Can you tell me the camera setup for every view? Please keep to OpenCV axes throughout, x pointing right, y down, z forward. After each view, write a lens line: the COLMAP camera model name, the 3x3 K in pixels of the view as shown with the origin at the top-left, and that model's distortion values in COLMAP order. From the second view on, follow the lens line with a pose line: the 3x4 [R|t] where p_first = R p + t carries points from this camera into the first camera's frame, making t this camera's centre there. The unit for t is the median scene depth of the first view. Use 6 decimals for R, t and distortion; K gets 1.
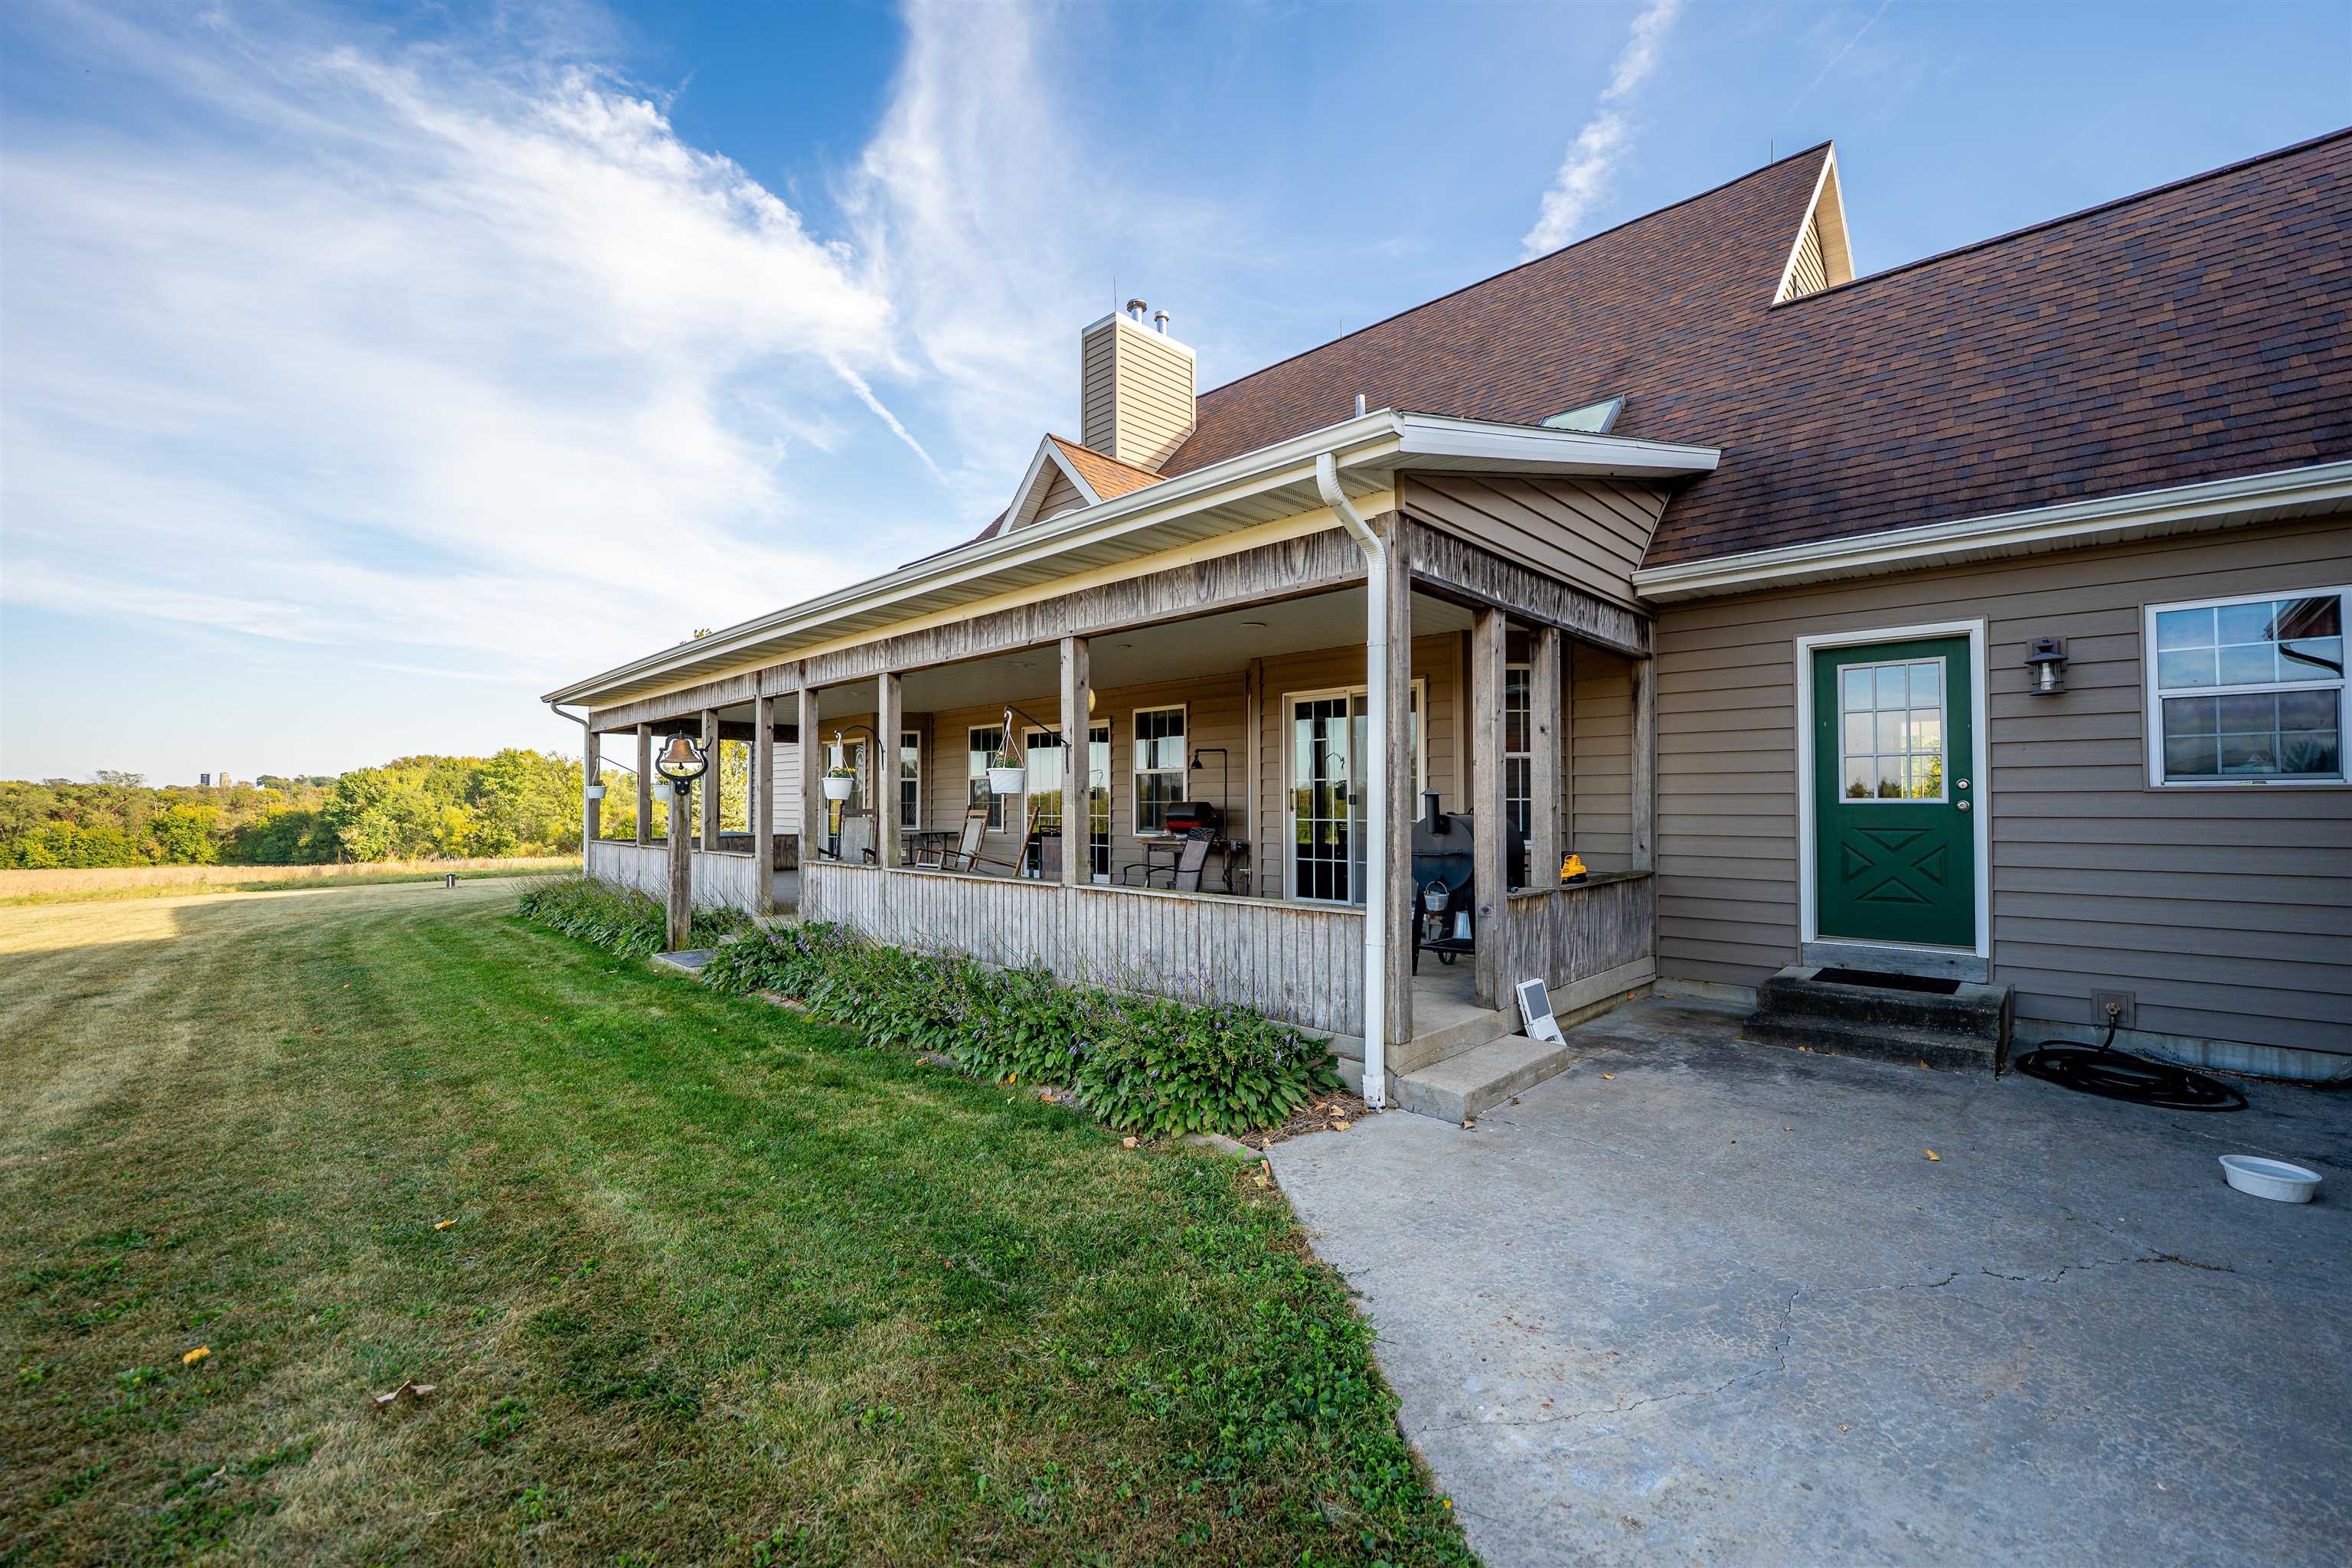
lens RADIAL K [[957.4, 0, 1183.2], [0, 957.4, 795.5], [0, 0, 1]] dist [-0.030102, 0.004201]
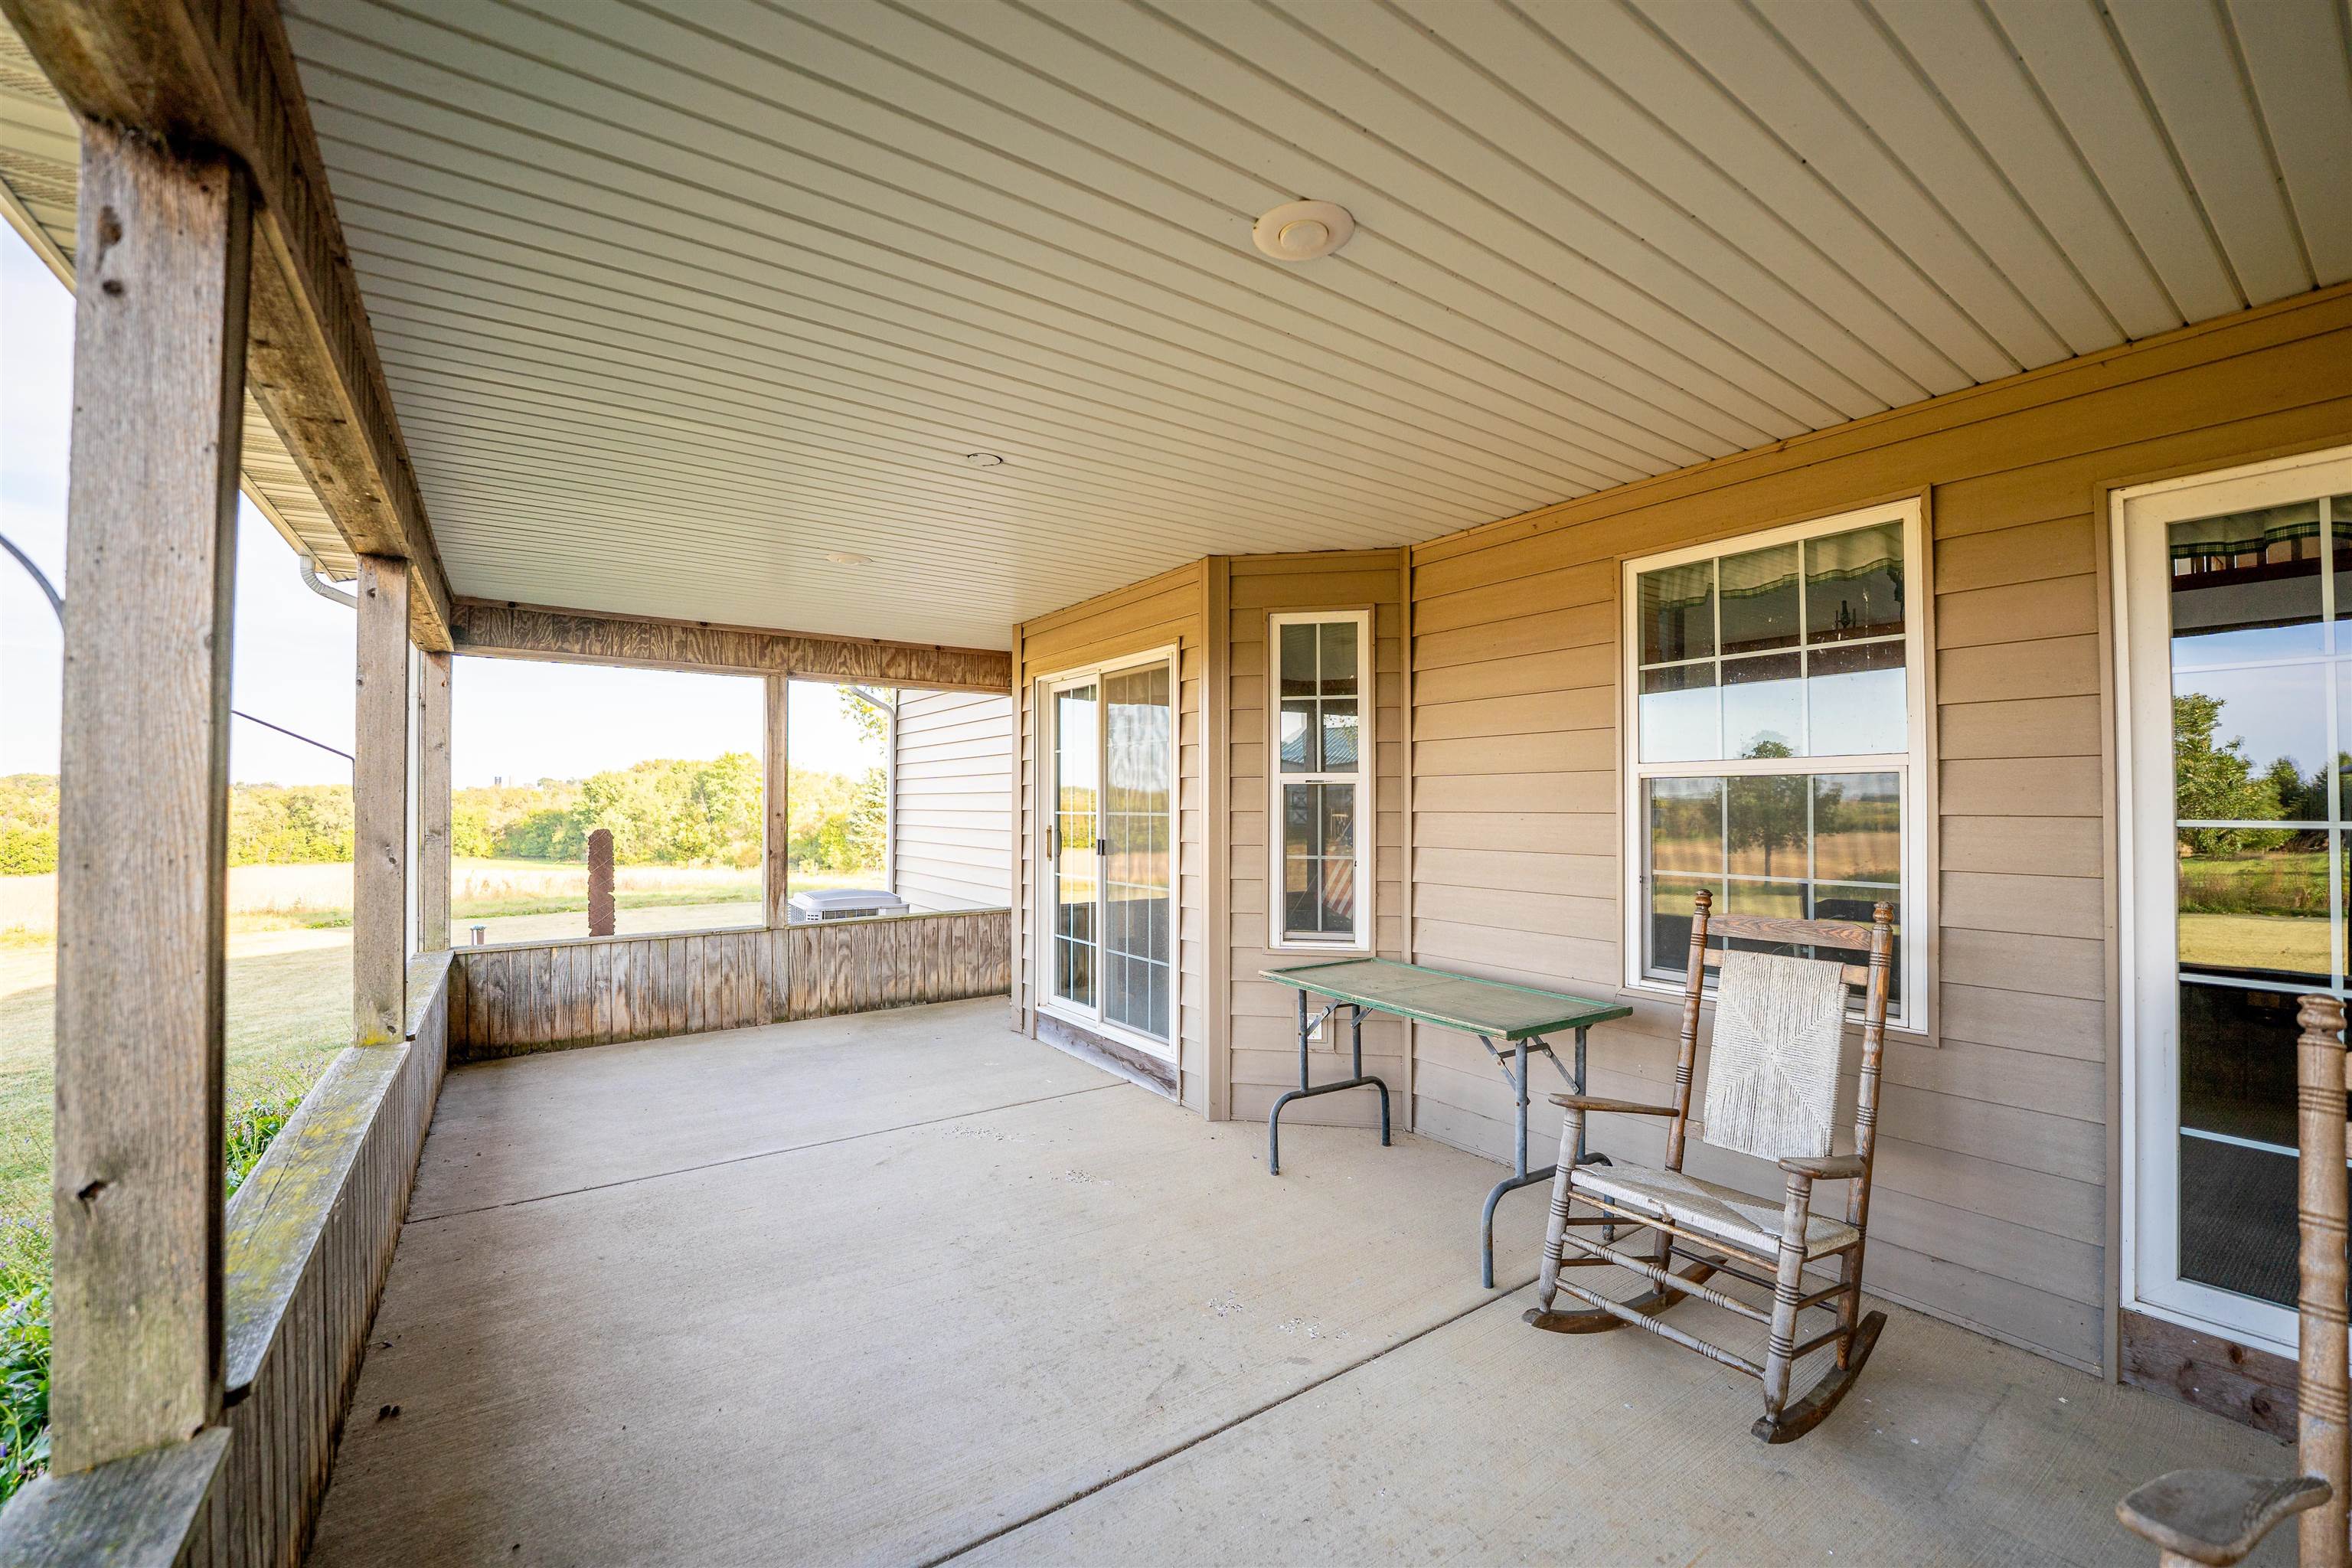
lens RADIAL K [[957.4, 0, 1175.4], [0, 957.4, 794.8], [0, 0, 1]] dist [-0.030102, 0.004201]
pose [[0.981744, -0.001259, -0.190201, -0.277799], [0.001351, 0.999999, 0.000356, -0.011580], [0.190200, -0.000606, 0.981745, 0.702137]]
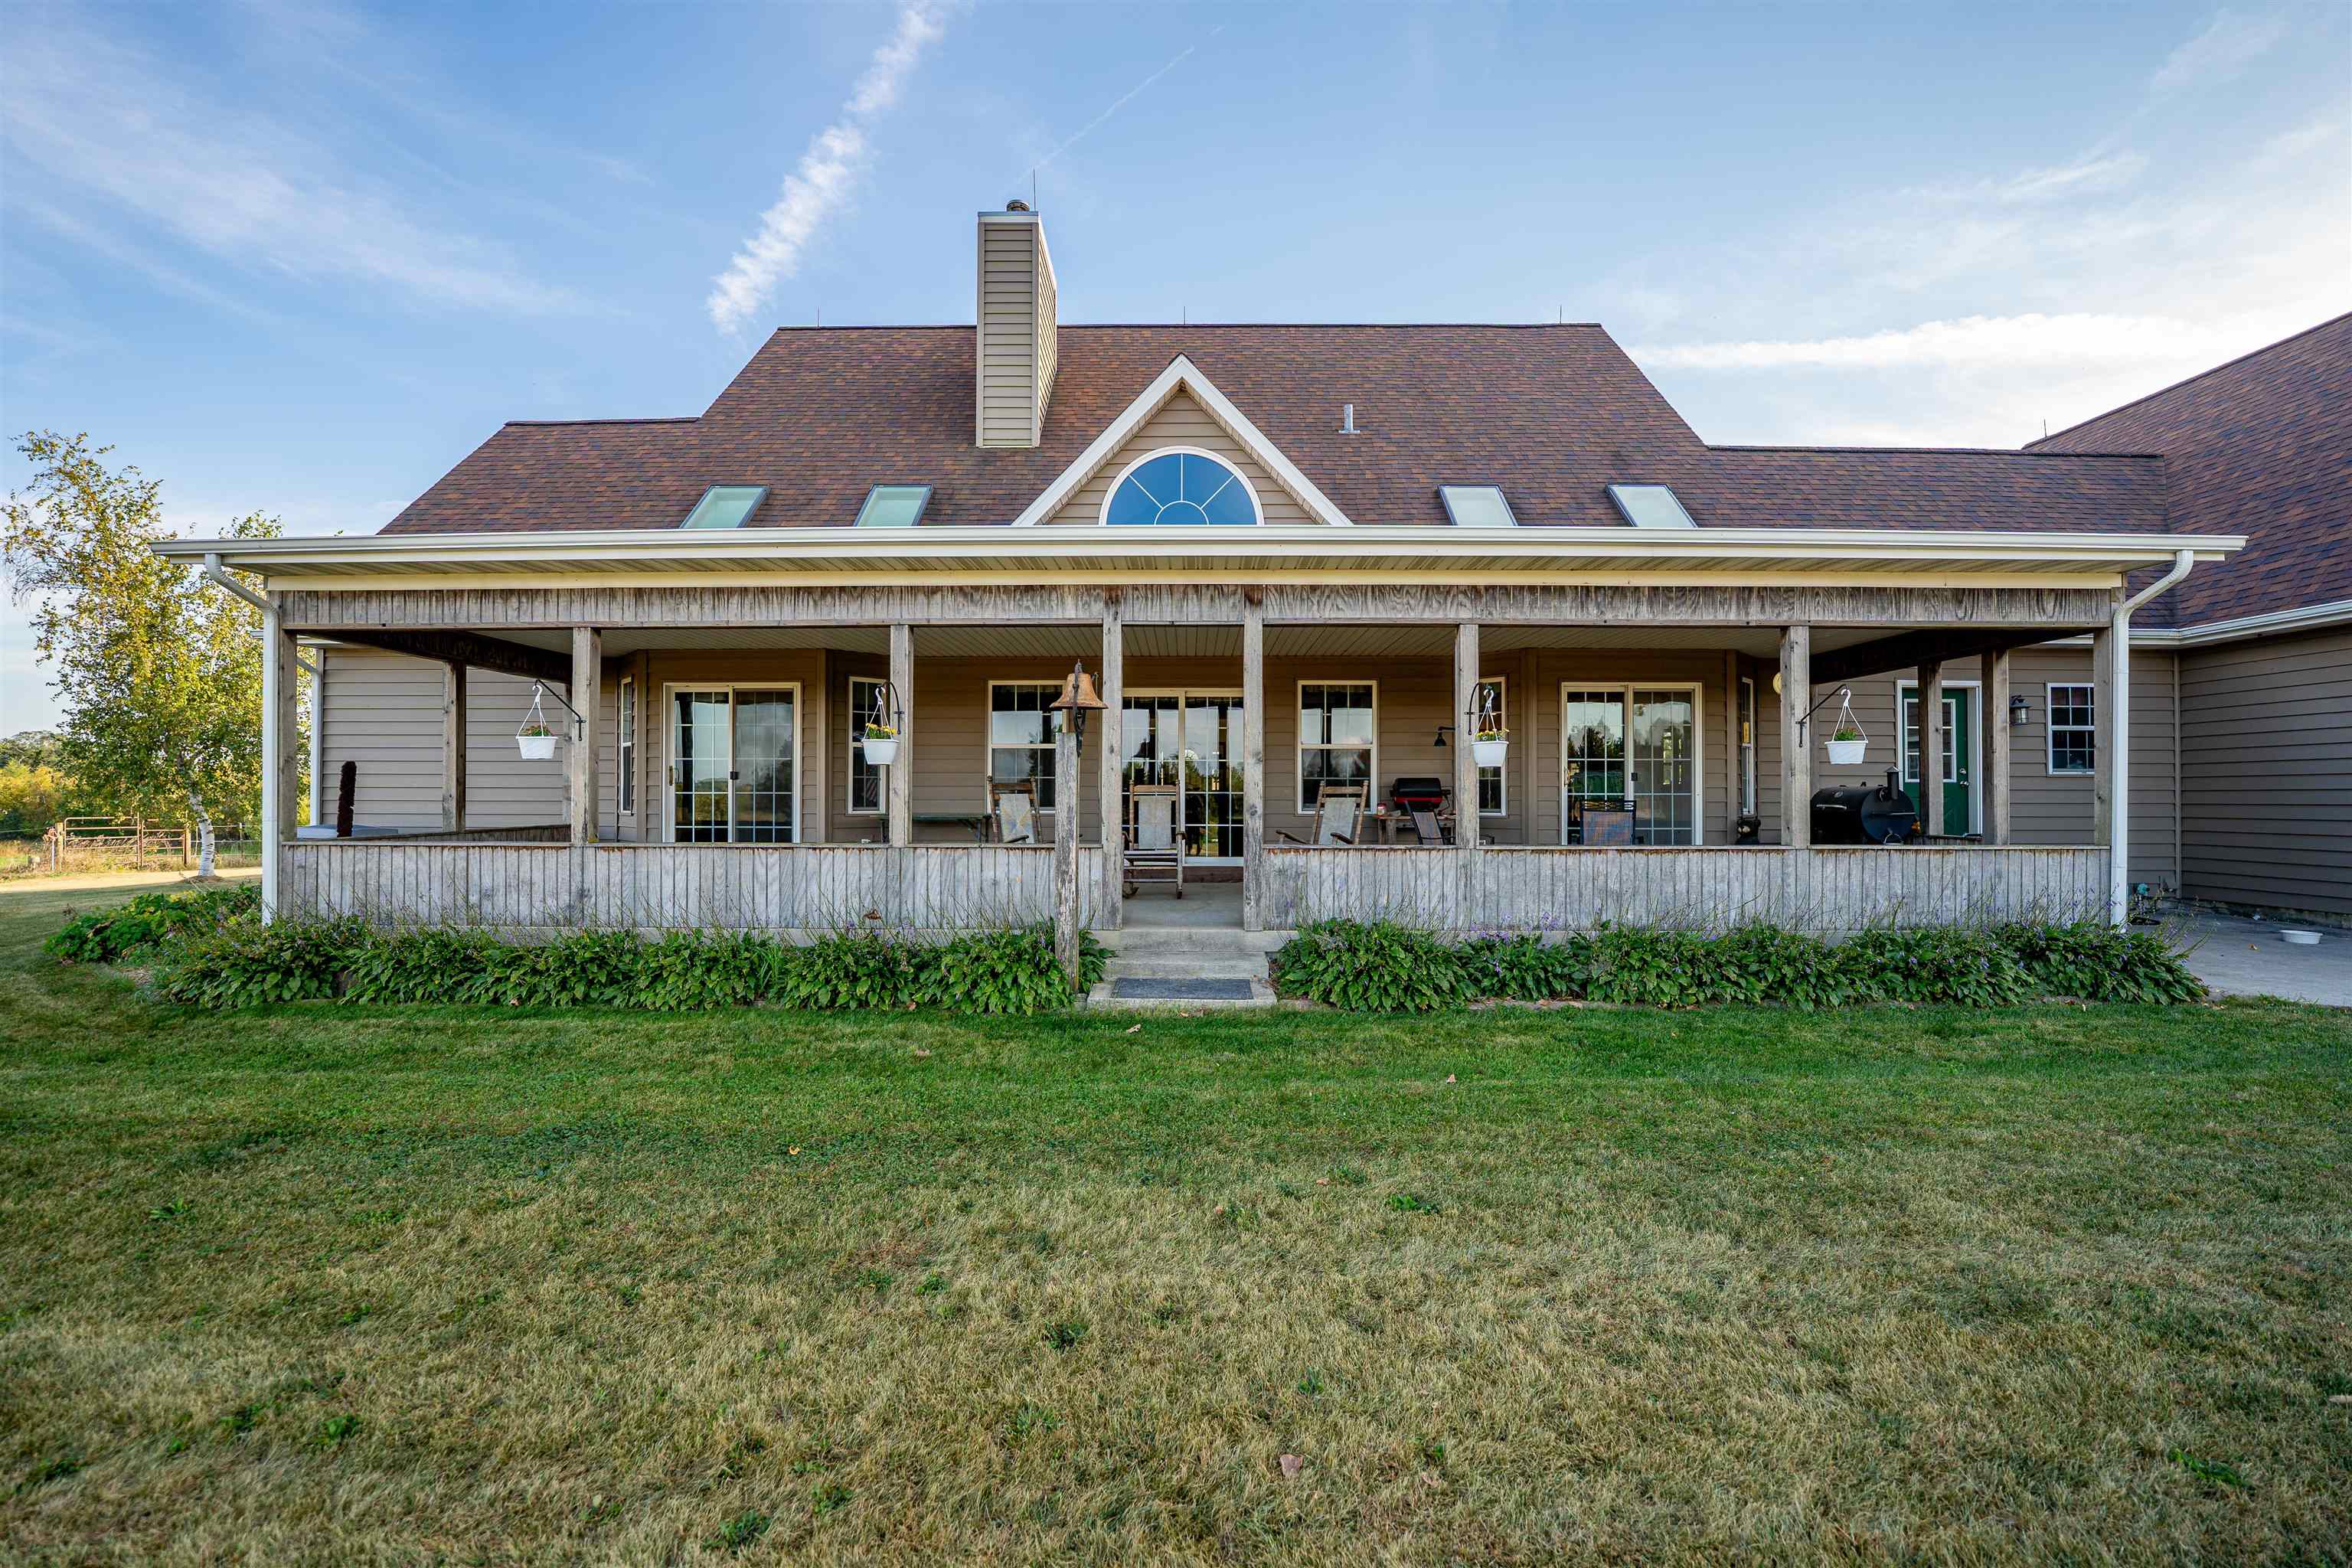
lens RADIAL K [[957.4, 0, 1179.2], [0, 957.4, 782.1], [0, 0, 1]] dist [-0.030102, 0.004201]
pose [[0.723947, 0.010514, 0.689775, -0.619421], [-0.009390, 0.999941, -0.005387, 0.013343], [-0.689791, -0.002577, 0.724004, 0.307722]]
